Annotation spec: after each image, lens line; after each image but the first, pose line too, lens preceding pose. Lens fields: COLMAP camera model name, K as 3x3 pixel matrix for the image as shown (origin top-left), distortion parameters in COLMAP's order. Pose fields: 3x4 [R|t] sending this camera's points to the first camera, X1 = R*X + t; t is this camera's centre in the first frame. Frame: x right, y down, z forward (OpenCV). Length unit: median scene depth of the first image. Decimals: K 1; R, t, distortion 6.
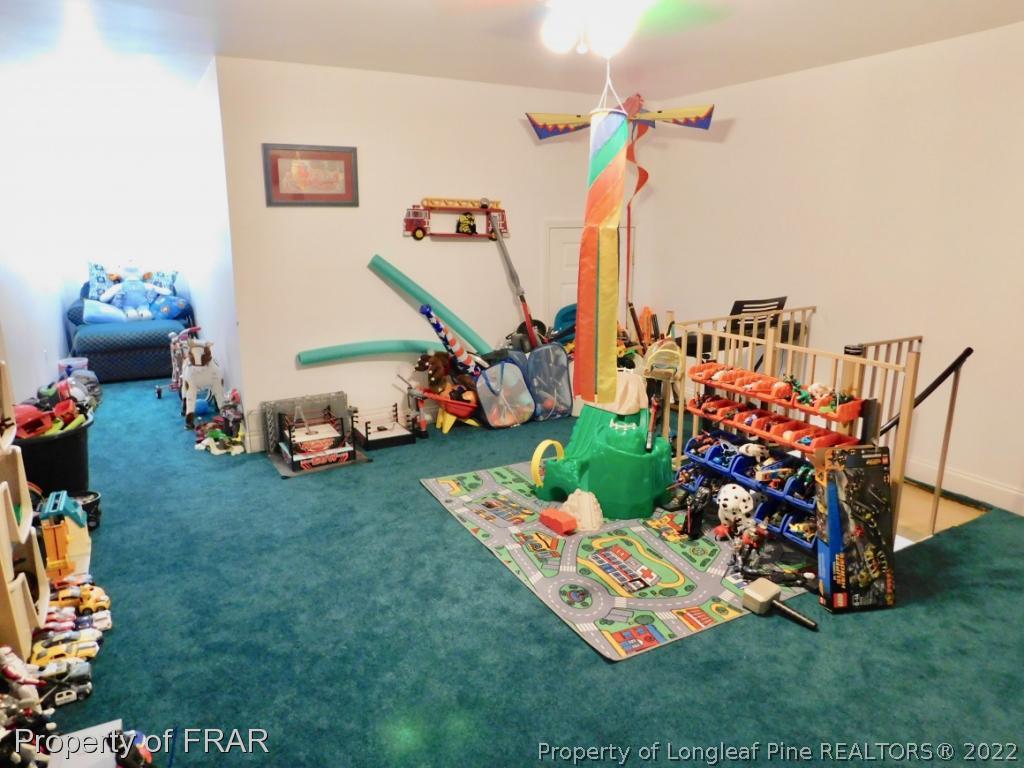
lens RADIAL K [[677.3, 0, 512.2], [0, 677.3, 383.4], [0, 0, 1]] dist [-0.046395, 0.027547]
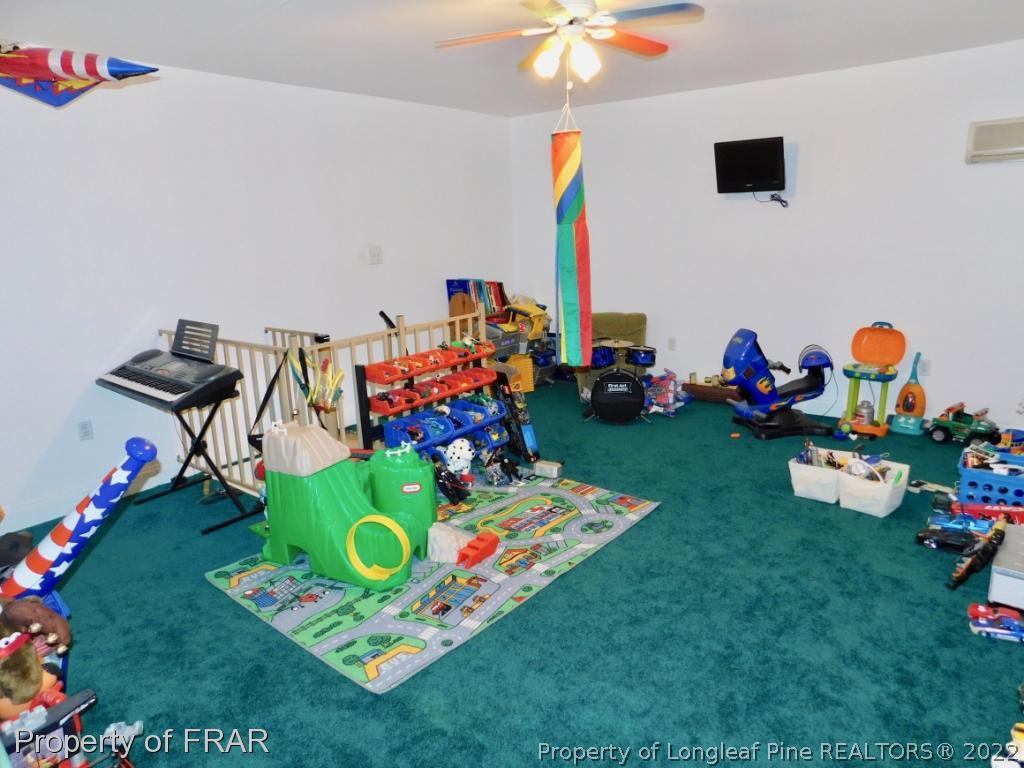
lens RADIAL K [[677.3, 0, 511.4], [0, 677.3, 382.3], [0, 0, 1]] dist [-0.046395, 0.027547]
pose [[-0.366446, -0.209040, 0.906653, -0.829637], [0.257305, 0.913667, 0.314653, -0.318122], [-0.894154, 0.348590, -0.281023, 1.285713]]
